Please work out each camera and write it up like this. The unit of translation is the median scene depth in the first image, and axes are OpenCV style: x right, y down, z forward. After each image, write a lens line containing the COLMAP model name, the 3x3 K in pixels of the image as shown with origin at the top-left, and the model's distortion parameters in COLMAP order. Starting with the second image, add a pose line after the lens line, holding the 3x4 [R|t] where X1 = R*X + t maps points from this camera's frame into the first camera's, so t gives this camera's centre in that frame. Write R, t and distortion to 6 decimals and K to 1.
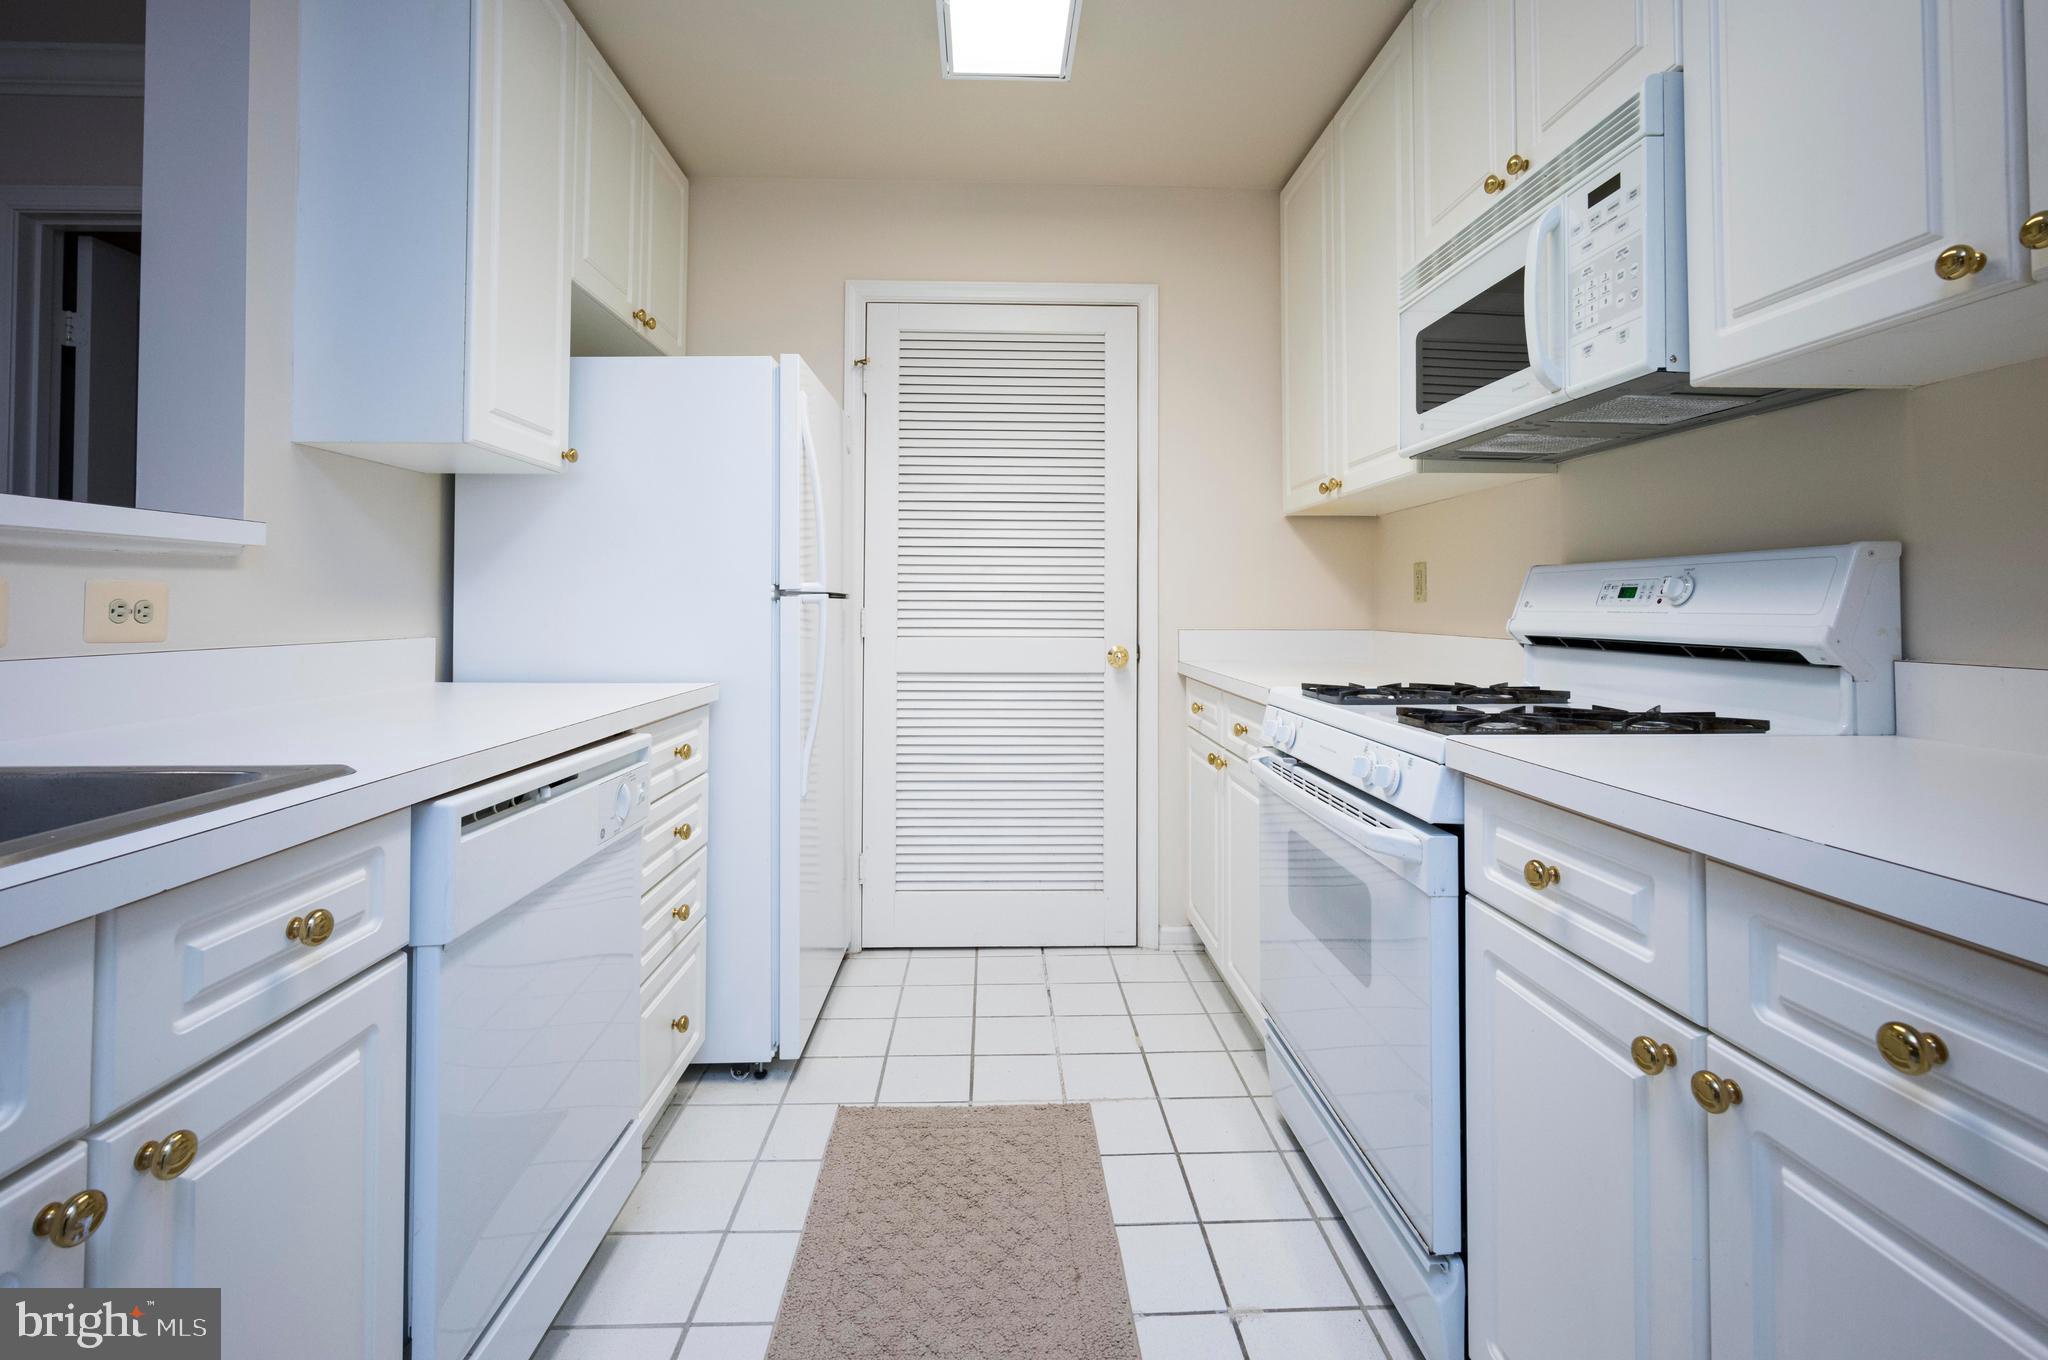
lens RADIAL K [[921.7, 0, 1023.0], [0, 921.7, 589.8], [0, 0, 1]] dist [-0.002265, -0.000008]
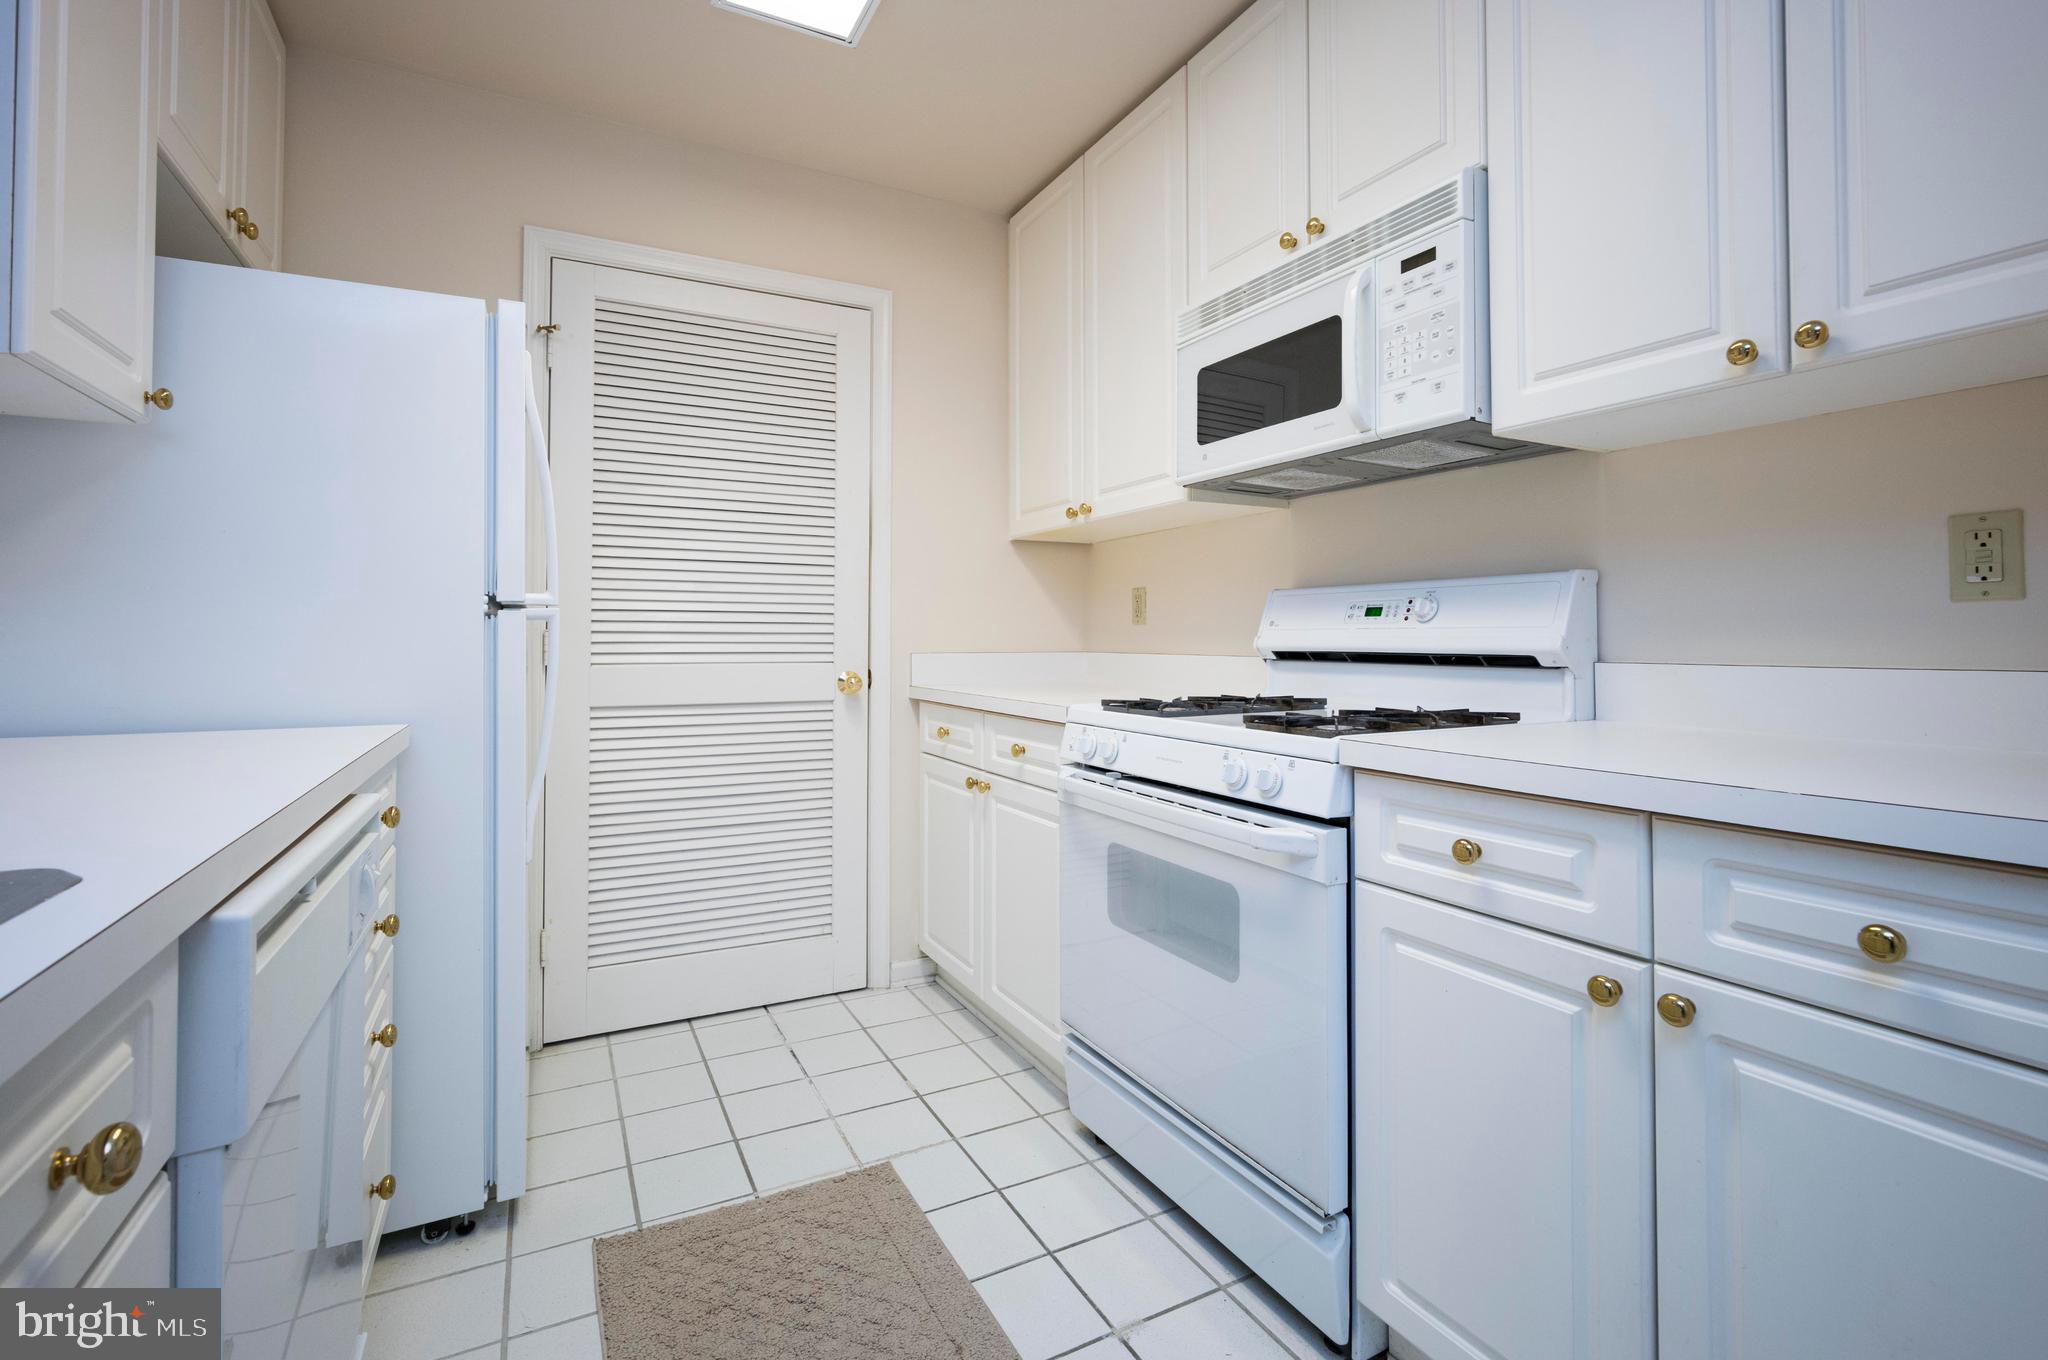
lens RADIAL K [[928.6, 0, 1023.9], [0, 928.6, 627.3], [0, 0, 1]] dist [-0.005364, 0.000763]
pose [[0.902090, 0.003637, 0.431533, -0.249312], [-0.005945, 0.999974, 0.003999, 0.020225], [-0.431508, -0.006173, 0.902088, 0.126584]]
